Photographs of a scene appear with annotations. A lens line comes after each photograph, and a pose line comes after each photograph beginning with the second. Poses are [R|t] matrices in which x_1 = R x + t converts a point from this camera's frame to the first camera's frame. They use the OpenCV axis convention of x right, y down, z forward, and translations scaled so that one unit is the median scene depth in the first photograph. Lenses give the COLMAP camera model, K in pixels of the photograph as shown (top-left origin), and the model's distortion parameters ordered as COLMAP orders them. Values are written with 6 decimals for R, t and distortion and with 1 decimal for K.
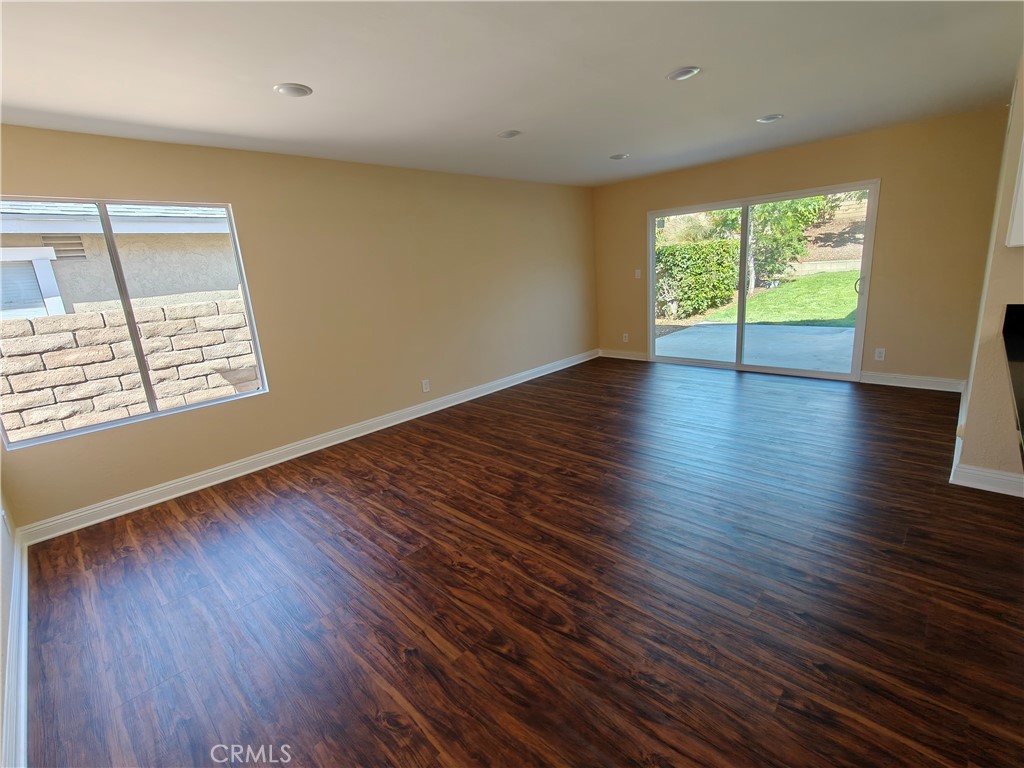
lens RADIAL K [[461.8, 0, 511.0], [0, 461.8, 382.4], [0, 0, 1]] dist [0.009909, -0.000212]
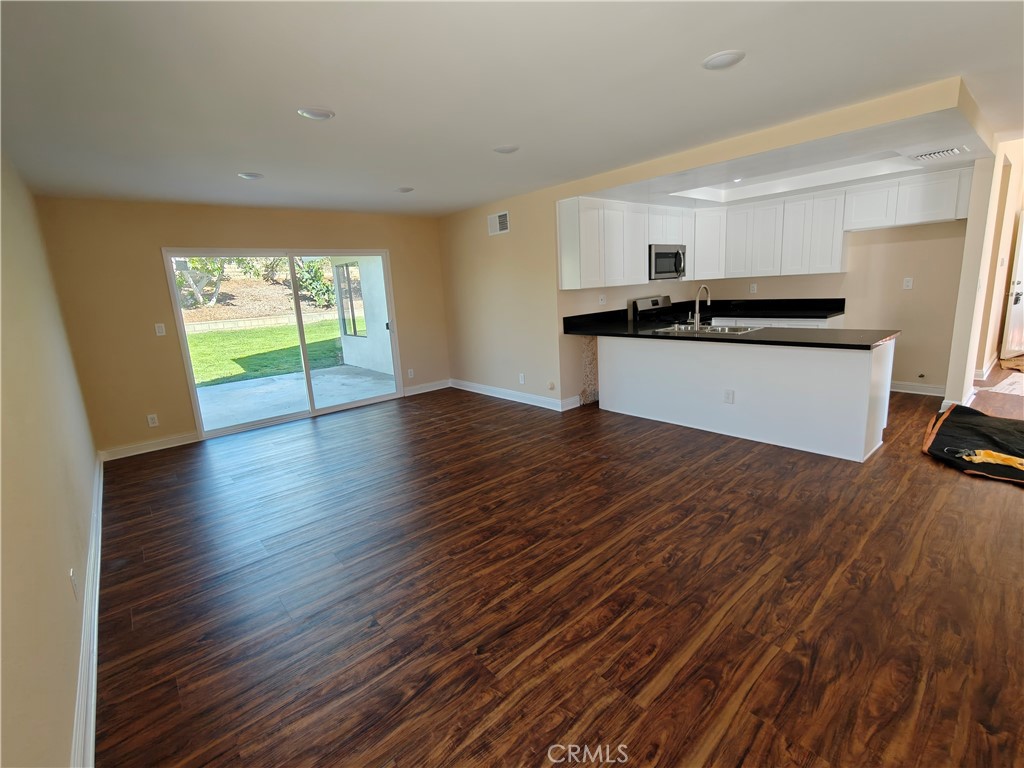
lens RADIAL K [[461.8, 0, 512.2], [0, 461.8, 379.6], [0, 0, 1]] dist [0.009909, -0.000212]
pose [[0.090400, -0.133784, 0.986879, -0.851851], [0.292800, 0.950711, 0.102060, -0.148812], [-0.951891, 0.279732, 0.125116, 0.843851]]
